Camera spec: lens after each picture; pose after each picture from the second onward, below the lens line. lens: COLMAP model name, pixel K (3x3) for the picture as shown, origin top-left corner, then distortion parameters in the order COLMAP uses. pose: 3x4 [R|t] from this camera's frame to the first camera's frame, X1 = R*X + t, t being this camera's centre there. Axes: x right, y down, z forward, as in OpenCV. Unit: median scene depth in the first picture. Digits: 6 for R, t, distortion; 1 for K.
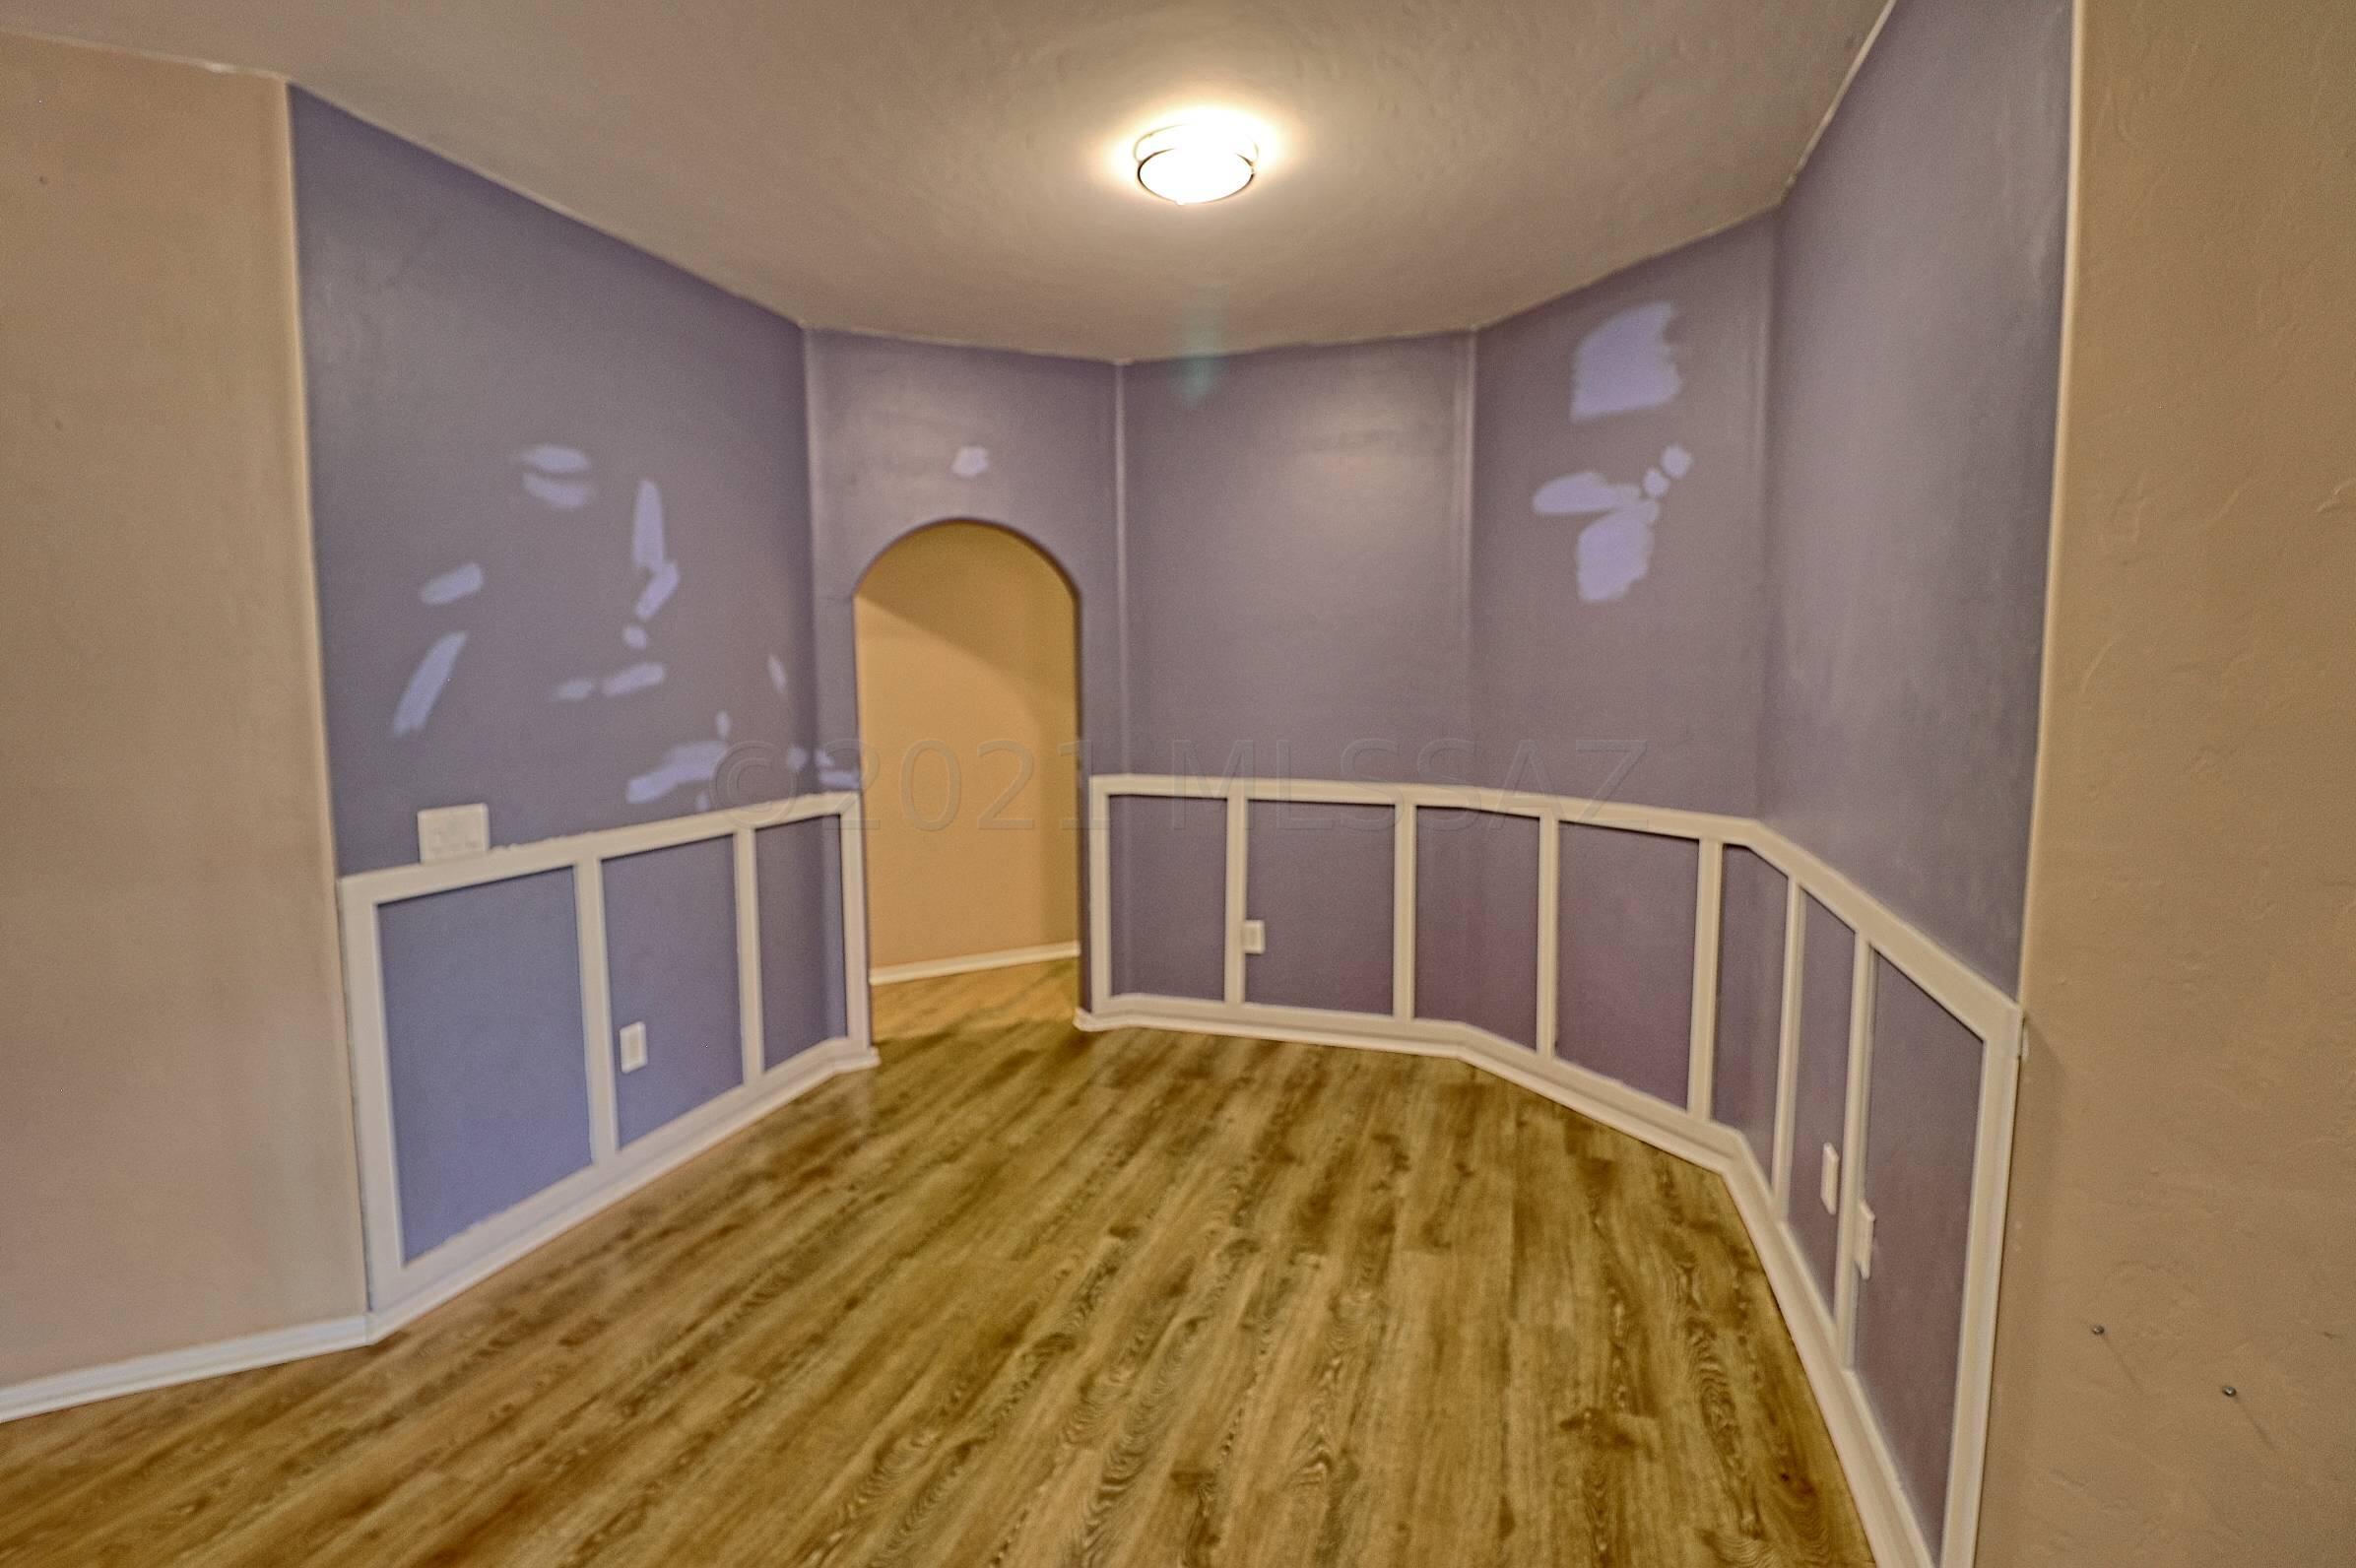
lens RADIAL K [[1101.9, 0, 1189.6], [0, 1101.9, 770.5], [0, 0, 1]] dist [-0.009981, -0.004987]
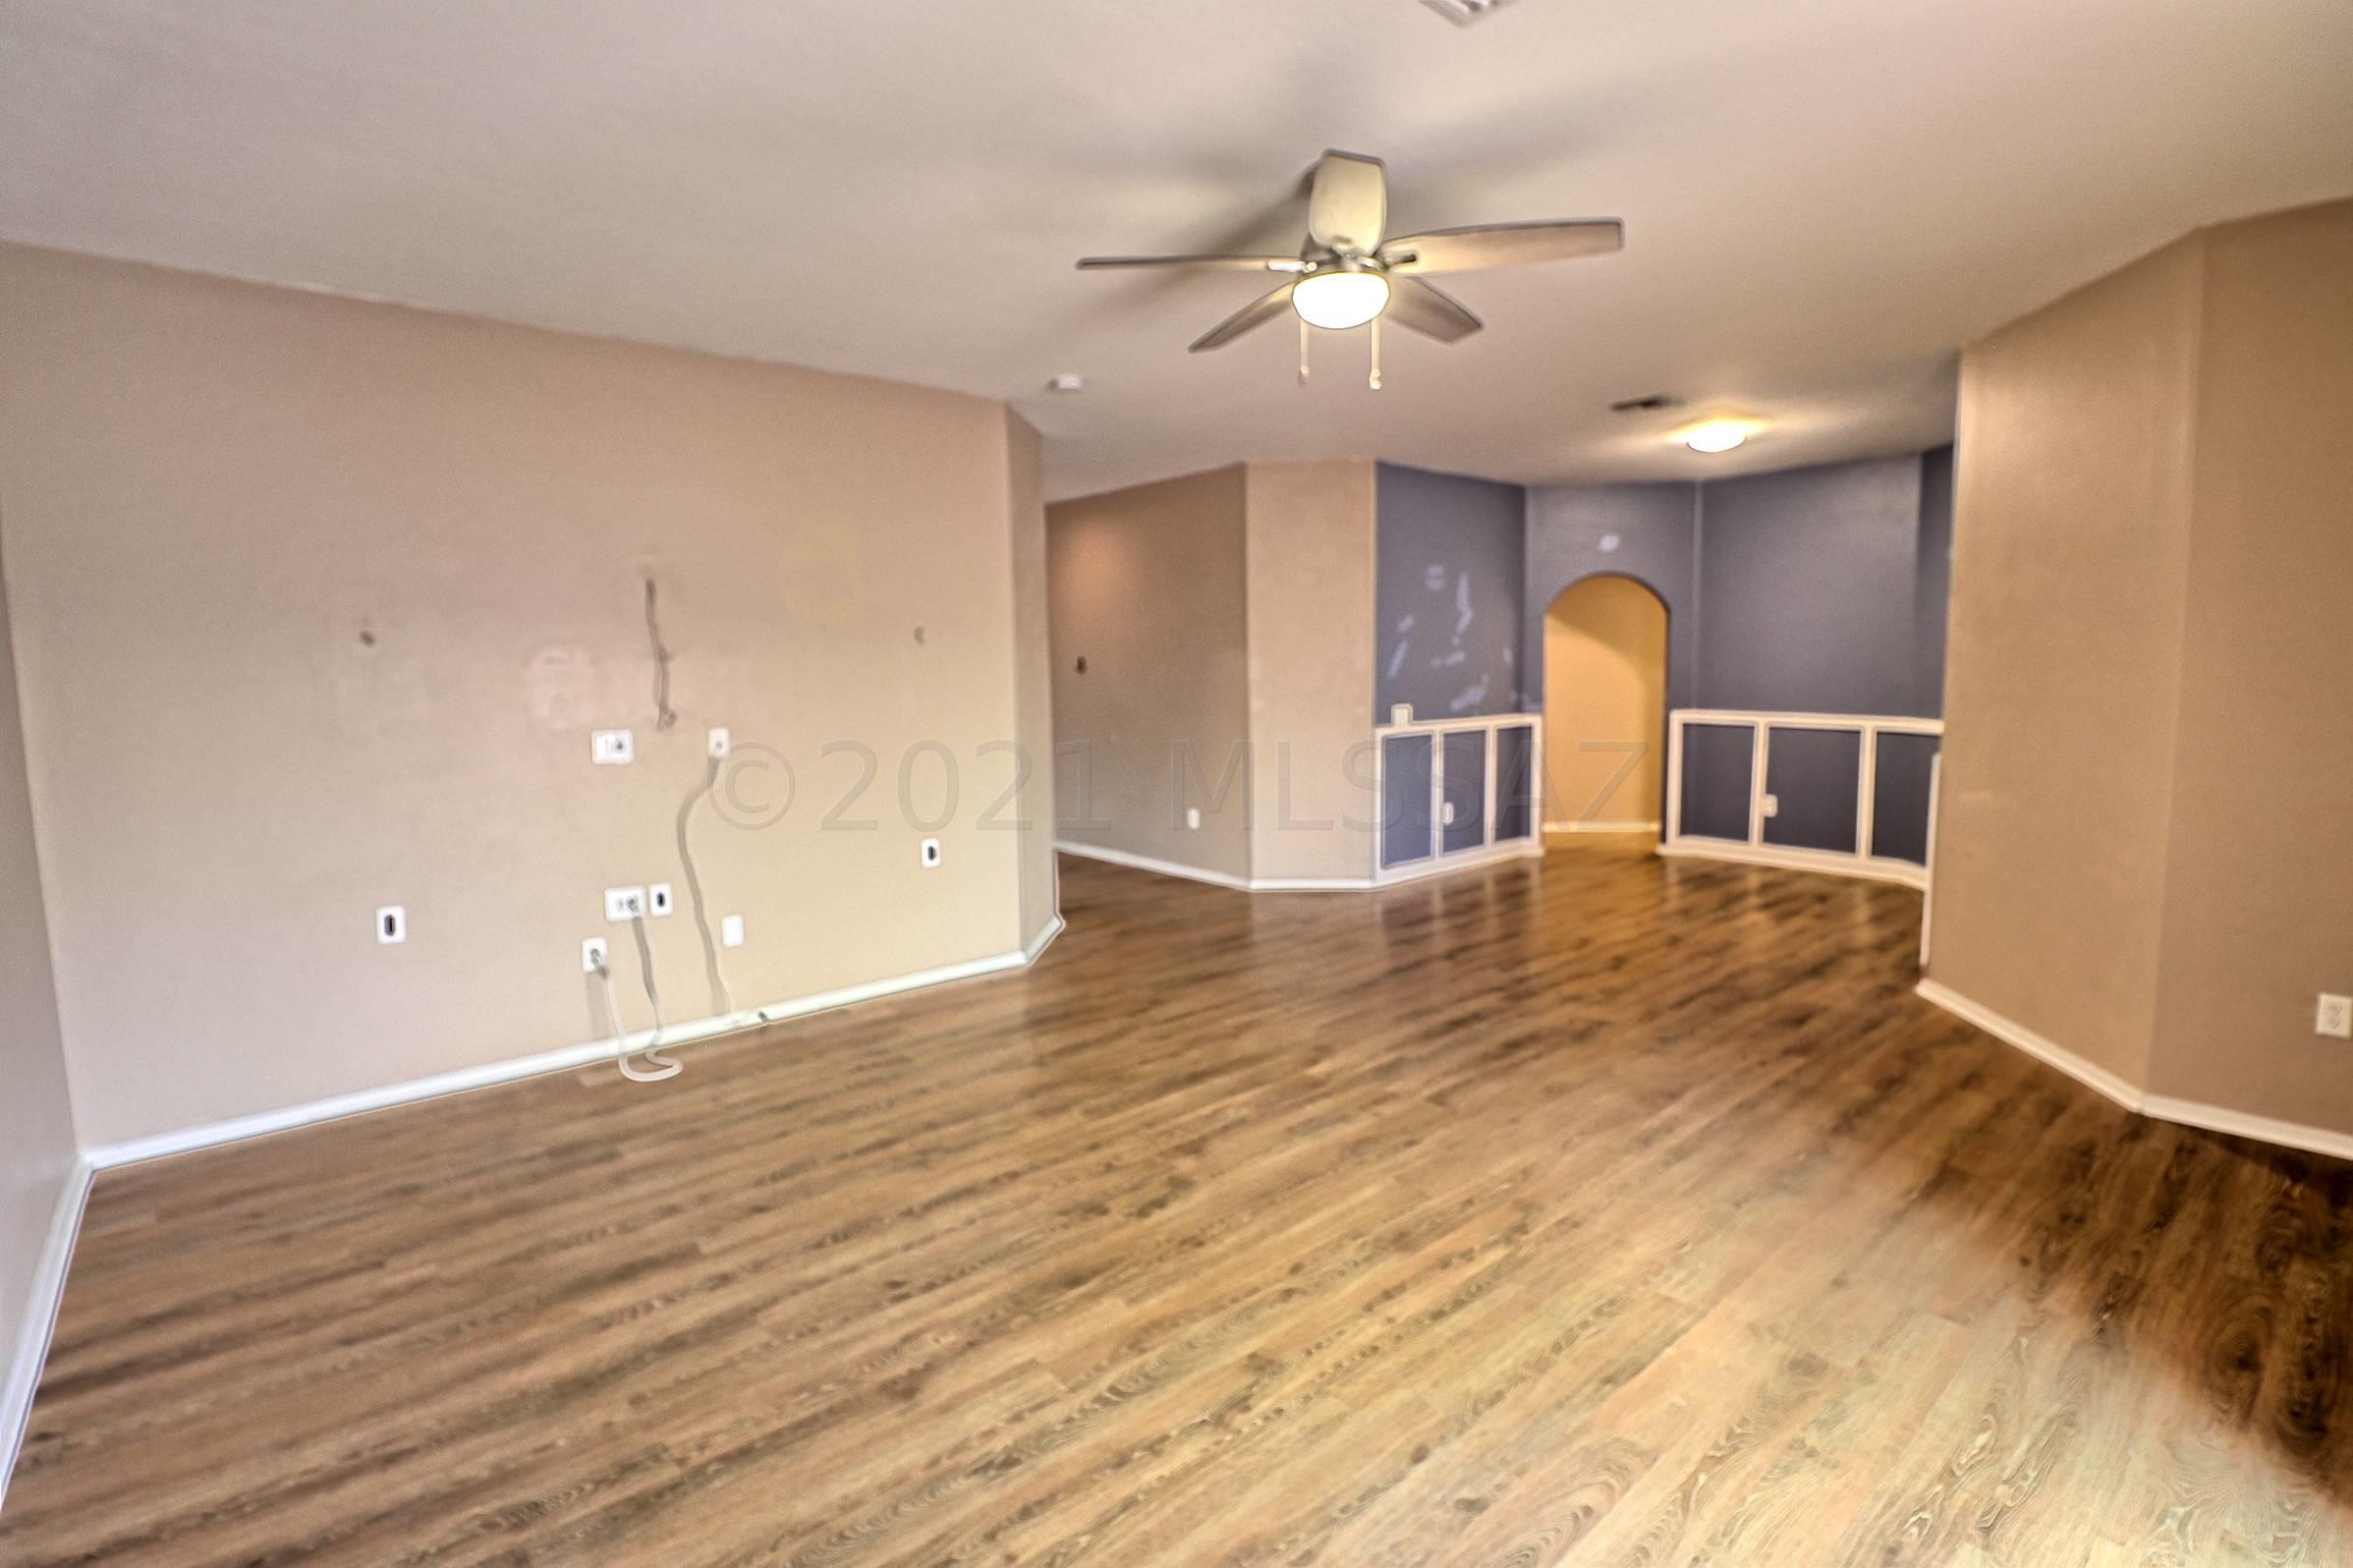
lens RADIAL K [[1100.5, 0, 1195.2], [0, 1100.5, 781.8], [0, 0, 1]] dist [-0.009981, -0.004987]
pose [[0.852384, 0.046988, -0.520801, 0.208849], [-0.034055, 0.998828, 0.034381, 0.095042], [0.521806, -0.011570, 0.852986, -1.044133]]
